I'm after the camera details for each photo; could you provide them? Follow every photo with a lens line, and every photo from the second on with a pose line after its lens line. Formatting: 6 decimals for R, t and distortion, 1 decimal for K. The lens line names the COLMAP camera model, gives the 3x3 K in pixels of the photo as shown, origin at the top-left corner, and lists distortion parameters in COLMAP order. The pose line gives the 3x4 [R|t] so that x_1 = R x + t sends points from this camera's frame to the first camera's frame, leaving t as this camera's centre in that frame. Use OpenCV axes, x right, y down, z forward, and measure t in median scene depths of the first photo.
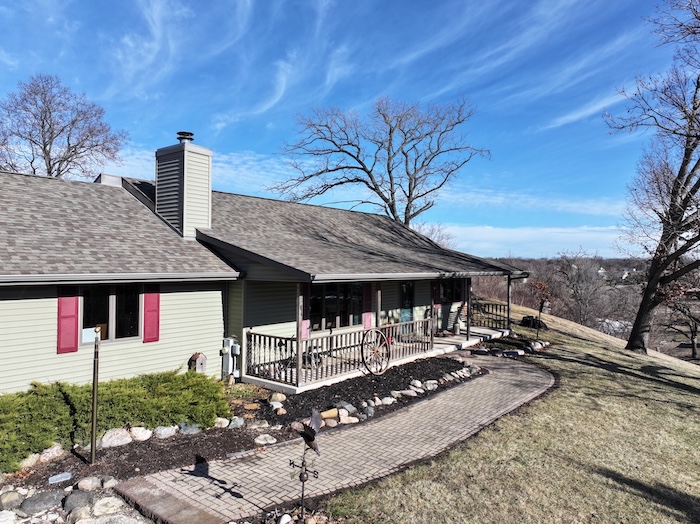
lens RADIAL K [[487.3, 0, 350.9], [0, 487.3, 259.5], [0, 0, 1]] dist [-0.001750, 0.015255]
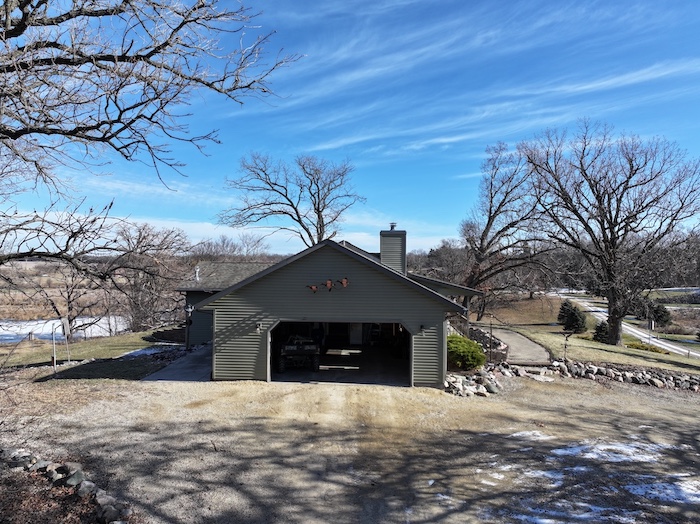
lens RADIAL K [[487.3, 0, 348.8], [0, 487.3, 261.5], [0, 0, 1]] dist [-0.001750, 0.015255]
pose [[0.815474, -0.000154, 0.578794, -1.706156], [-0.009073, 0.999874, 0.013048, -0.132075], [-0.578723, -0.015892, 0.815369, -0.547325]]
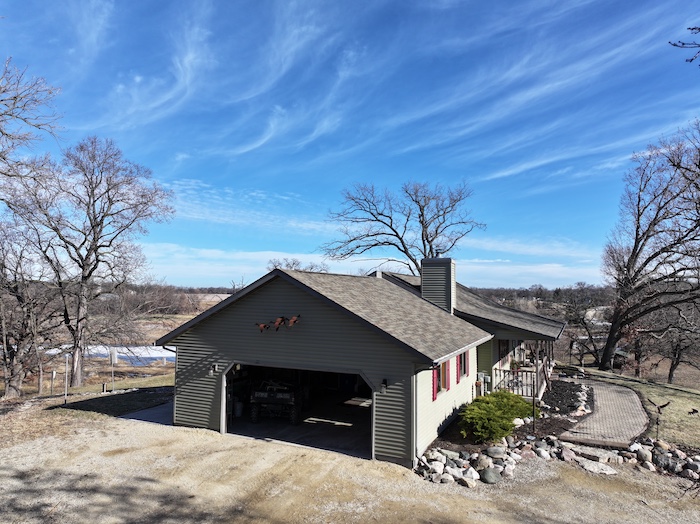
lens RADIAL K [[487.3, 0, 350.0], [0, 487.3, 283.6], [0, 0, 1]] dist [-0.001750, 0.015255]
pose [[0.971372, 0.008863, 0.237399, -1.062480], [-0.007428, 0.999948, -0.006937, -0.136554], [-0.237449, 0.004975, 0.971387, -0.553445]]
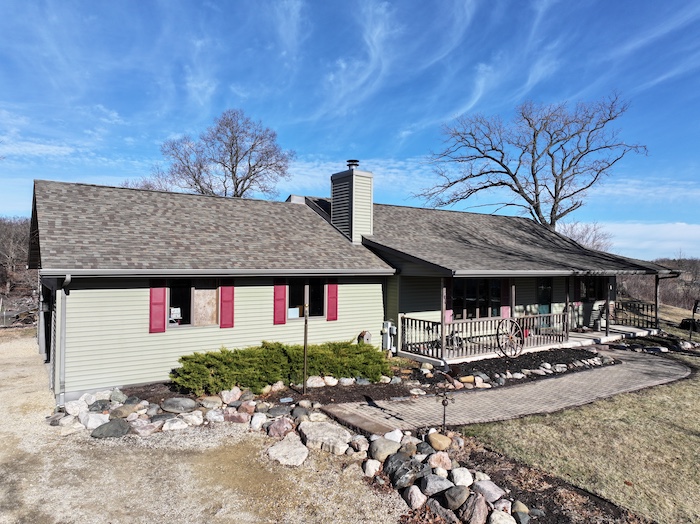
lens RADIAL K [[487.3, 0, 352.8], [0, 487.3, 258.8], [0, 0, 1]] dist [-0.001750, 0.015255]
pose [[0.956819, -0.005298, -0.290638, 0.030521], [0.003619, 0.999974, -0.006314, 0.006076], [0.290663, 0.004989, 0.956812, -0.226196]]
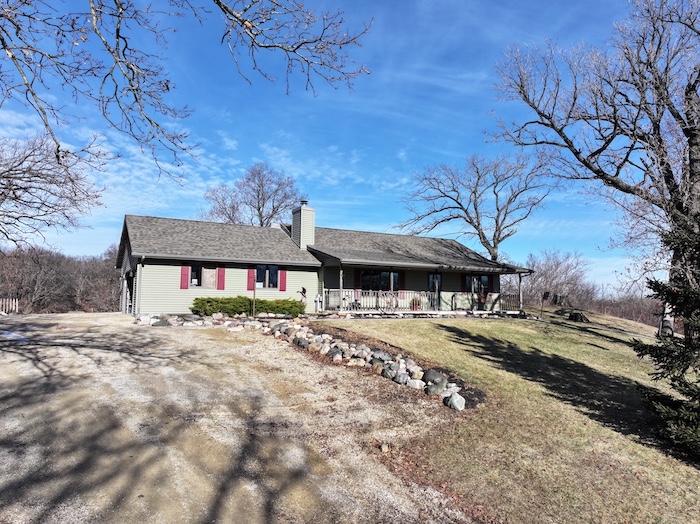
lens RADIAL K [[487.3, 0, 354.6], [0, 487.3, 260.6], [0, 0, 1]] dist [-0.001750, 0.015255]
pose [[0.927096, -0.034628, -0.373221, 0.669683], [0.003281, 0.996435, -0.084301, 0.185797], [0.374810, 0.076930, 0.923904, -0.890598]]
